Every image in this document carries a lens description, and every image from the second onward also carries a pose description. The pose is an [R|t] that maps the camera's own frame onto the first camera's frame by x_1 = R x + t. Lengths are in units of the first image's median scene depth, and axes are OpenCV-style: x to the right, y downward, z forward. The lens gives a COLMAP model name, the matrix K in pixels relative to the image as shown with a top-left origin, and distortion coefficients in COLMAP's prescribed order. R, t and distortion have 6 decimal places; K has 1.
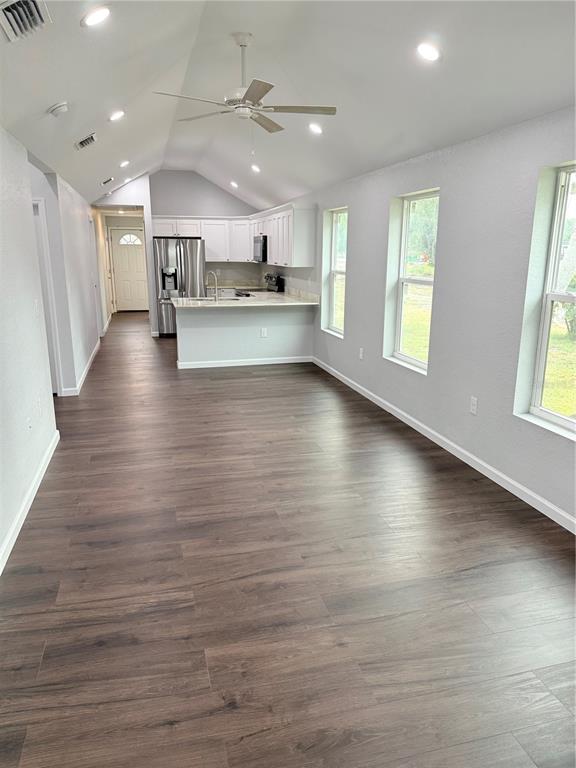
lens RADIAL K [[549.9, 0, 288.0], [0, 549.9, 384.0], [0, 0, 1]] dist [0.056837, -0.001698]
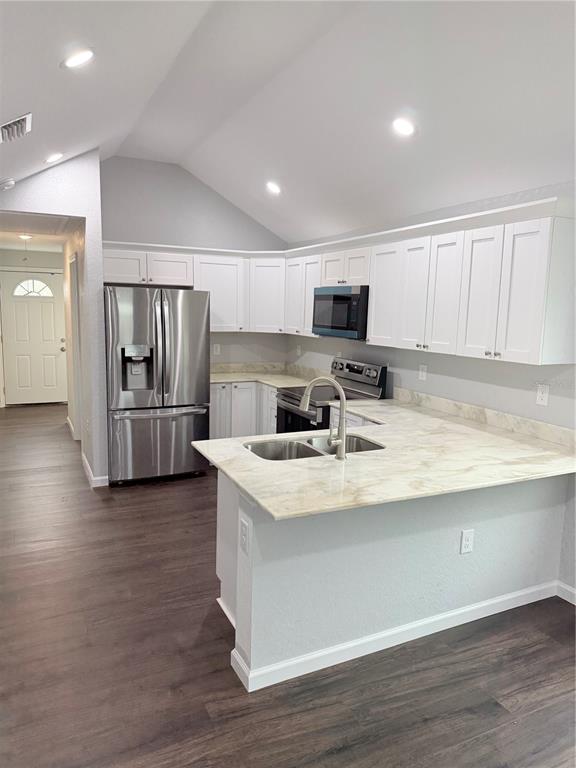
lens RADIAL K [[549.9, 0, 288.0], [0, 549.9, 384.0], [0, 0, 1]] dist [0.056837, -0.001698]
pose [[0.981251, -0.008486, 0.192549, -0.177181], [0.026790, 0.995338, -0.092656, -0.127154], [-0.190865, 0.096077, 0.976903, 0.498681]]
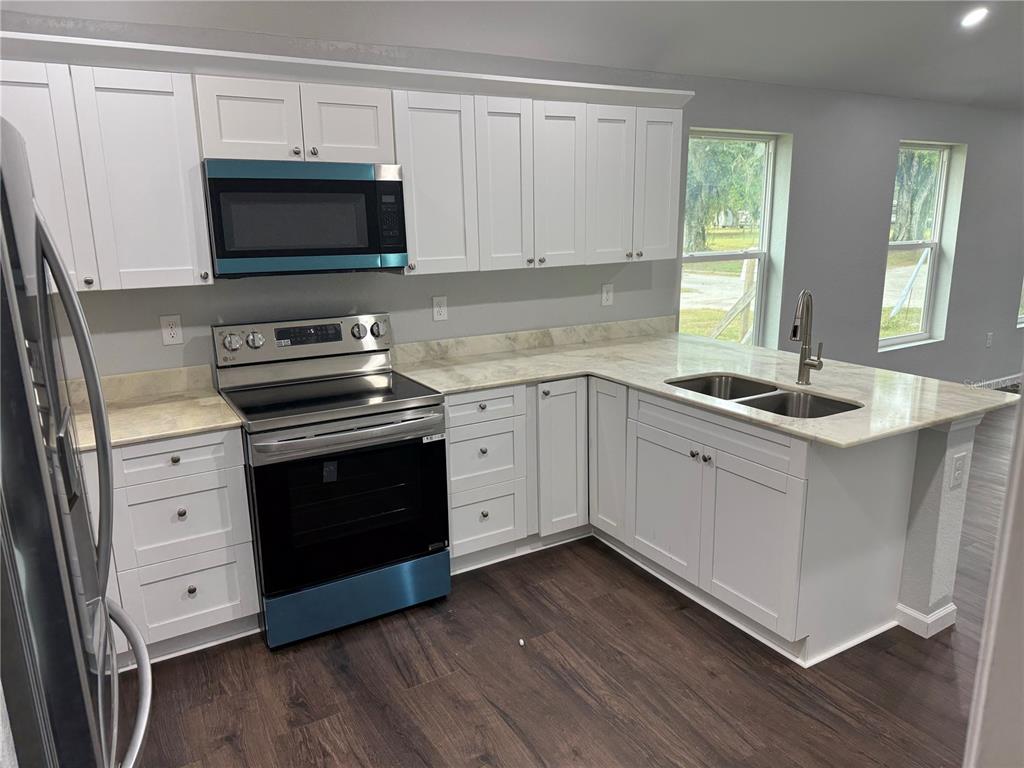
lens RADIAL K [[697.8, 0, 512.0], [0, 697.8, 384.0], [0, 0, 1]] dist [0.022851, -0.002097]
pose [[-0.265514, -0.221742, 0.938261, -0.338762], [0.245236, 0.925648, 0.288159, -0.228160], [-0.932396, 0.306605, -0.191393, 0.932088]]
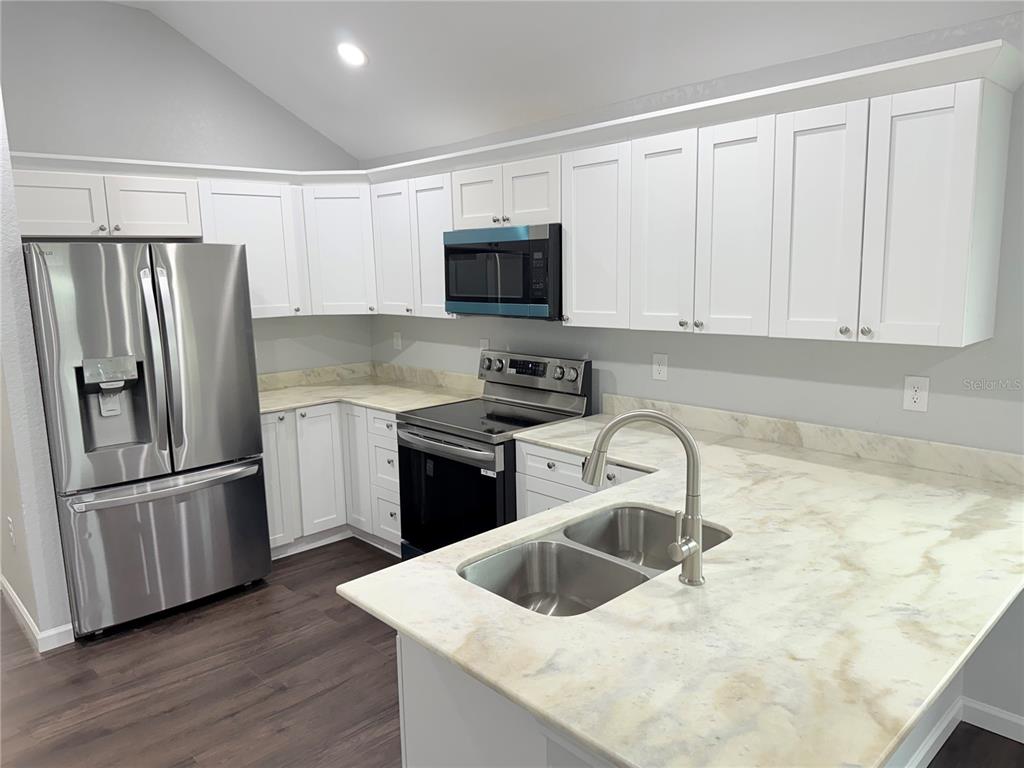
lens RADIAL K [[729.7, 0, 512.0], [0, 729.7, 384.0], [0, 0, 1]] dist [0.057799, -0.075757]
pose [[0.875109, -0.102510, 0.472944, -0.212269], [0.140981, 0.988919, -0.046516, -0.158221], [-0.462935, 0.107383, 0.879864, 0.628069]]
